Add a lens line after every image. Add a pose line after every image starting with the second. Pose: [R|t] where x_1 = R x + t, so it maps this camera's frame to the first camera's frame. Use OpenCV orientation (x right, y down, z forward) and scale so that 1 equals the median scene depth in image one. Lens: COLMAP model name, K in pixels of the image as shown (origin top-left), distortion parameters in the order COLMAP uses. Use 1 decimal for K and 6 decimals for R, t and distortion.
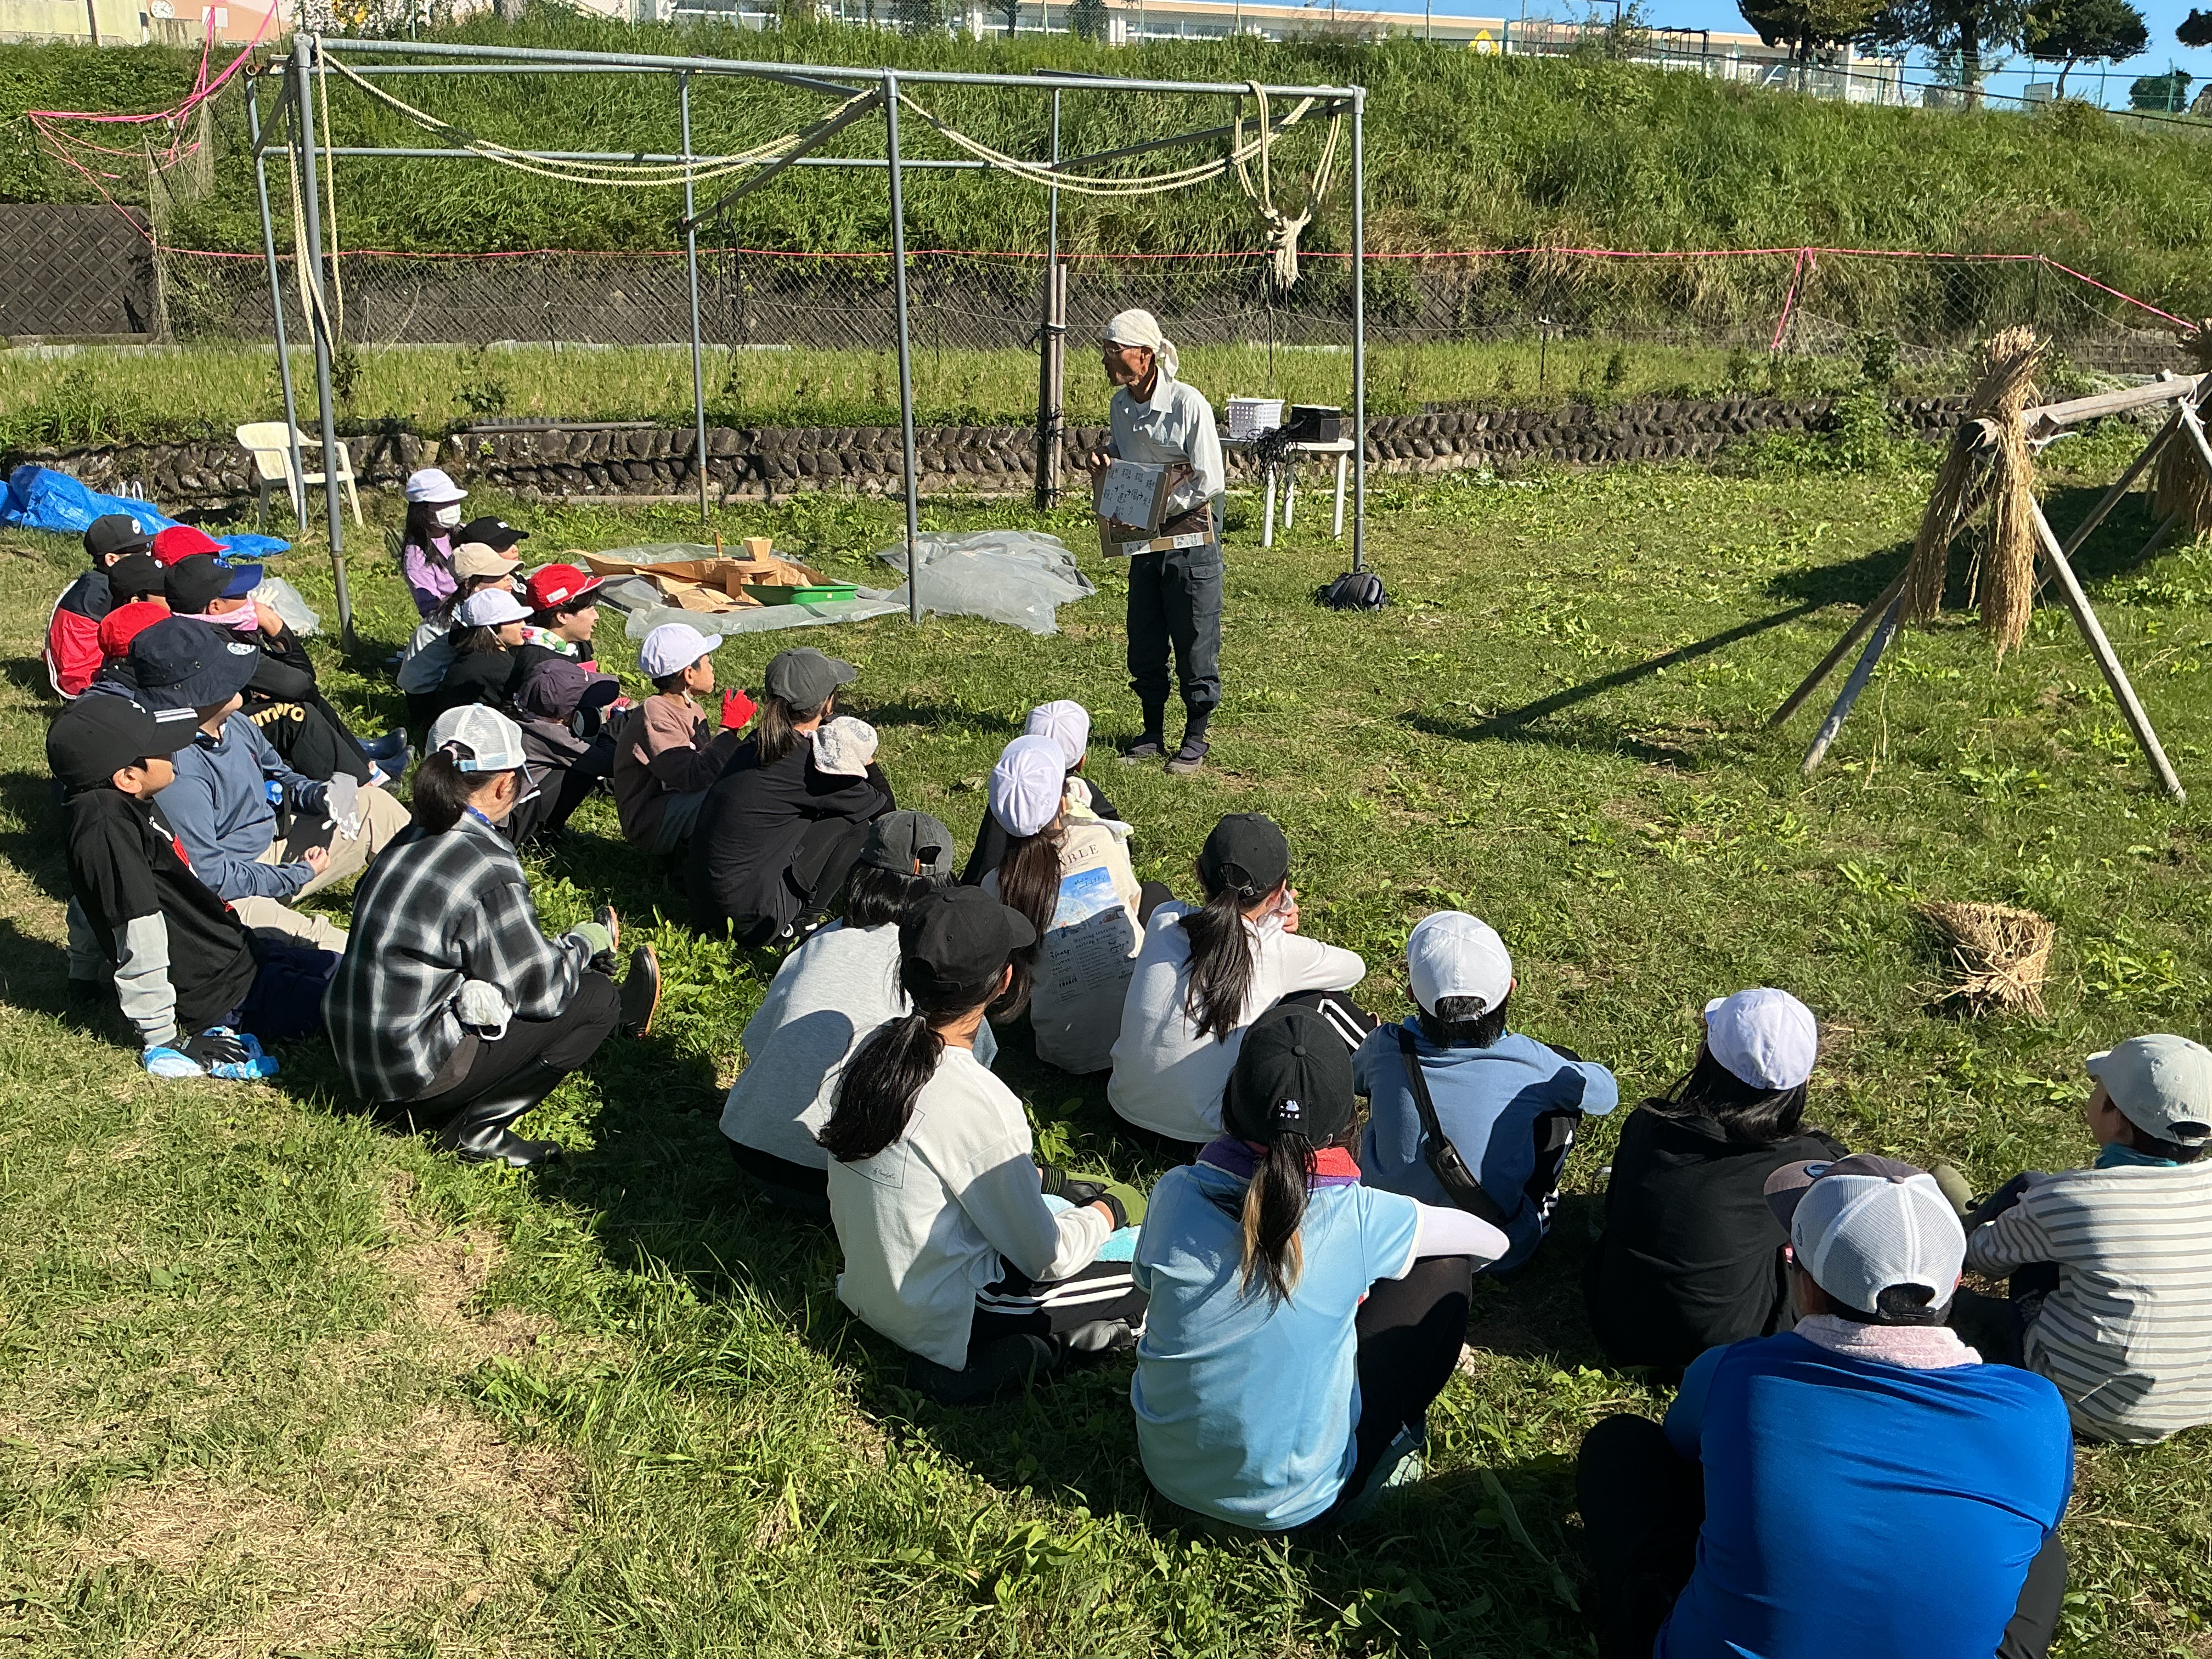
lens RADIAL K [[1869.6, 0, 1106.0], [0, 1869.6, 829.5], [0, 0, 1]] dist [0.112220, -0.246979]
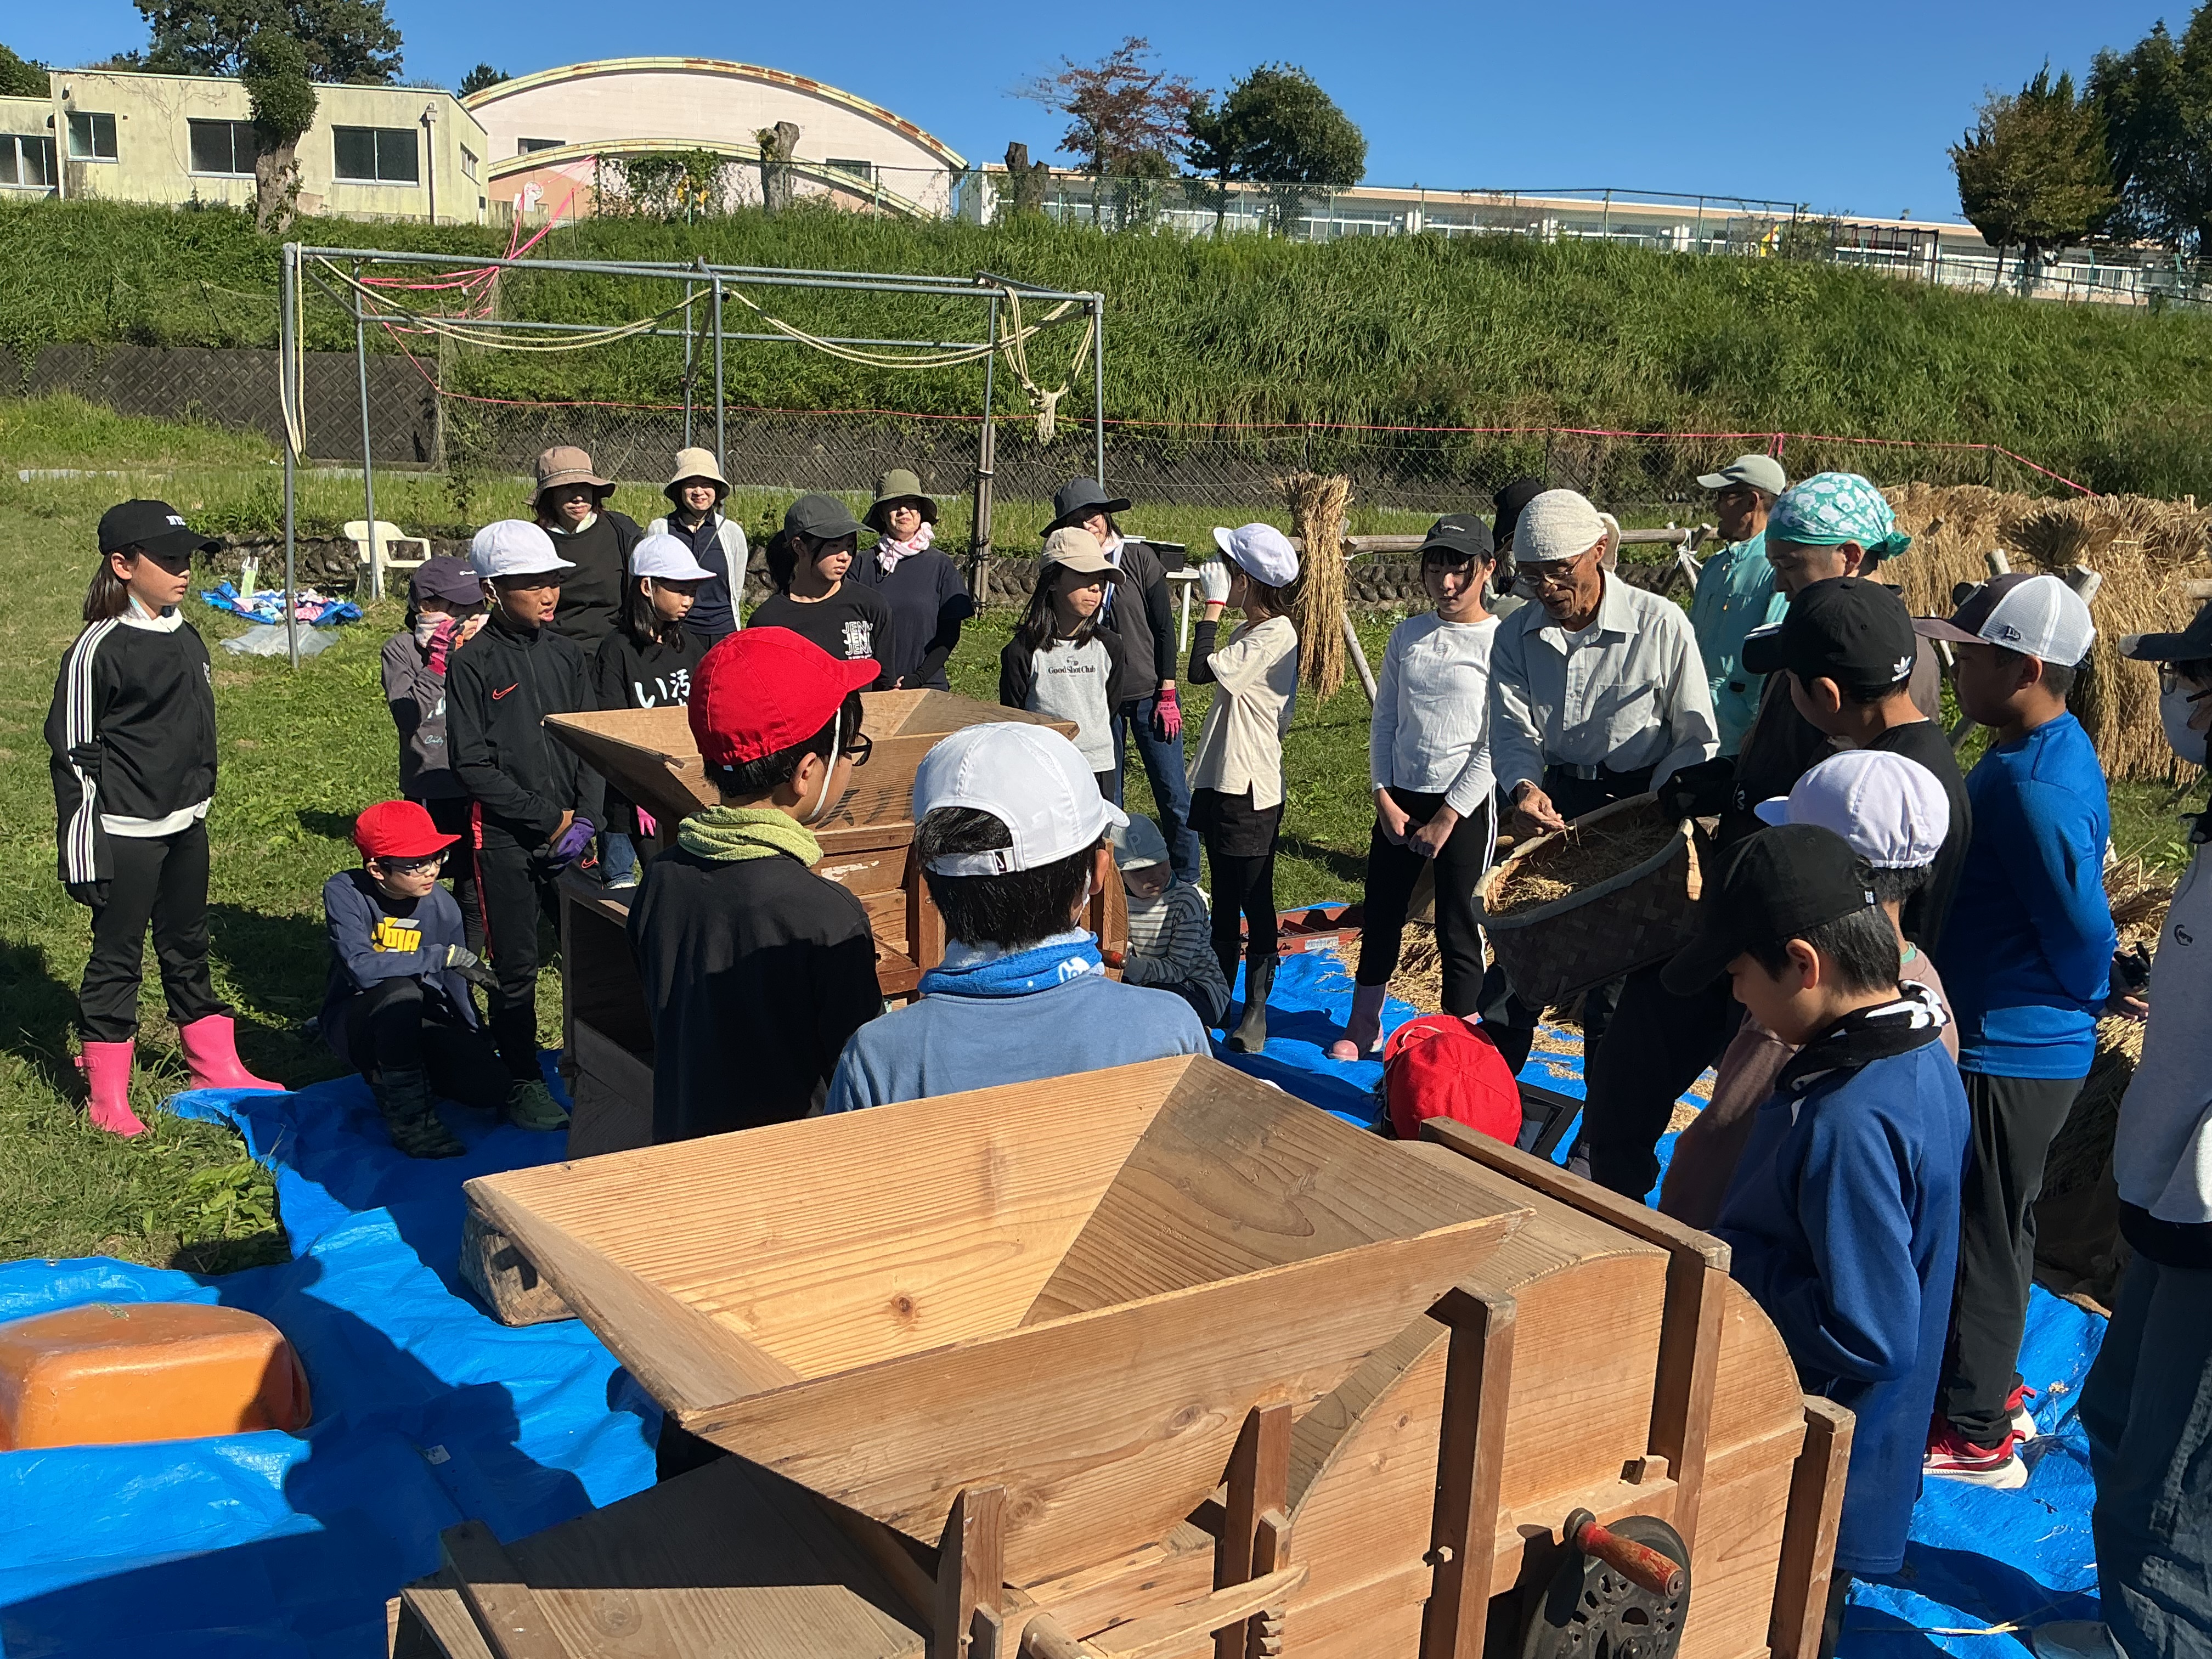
lens RADIAL K [[1869.6, 0, 1106.0], [0, 1869.6, 829.5], [0, 0, 1]] dist [0.112220, -0.246979]
pose [[0.983654, 0.066387, -0.167385, 0.210954], [-0.080439, 0.993655, -0.078610, 0.043437], [0.161104, 0.090789, 0.982753, -0.136988]]
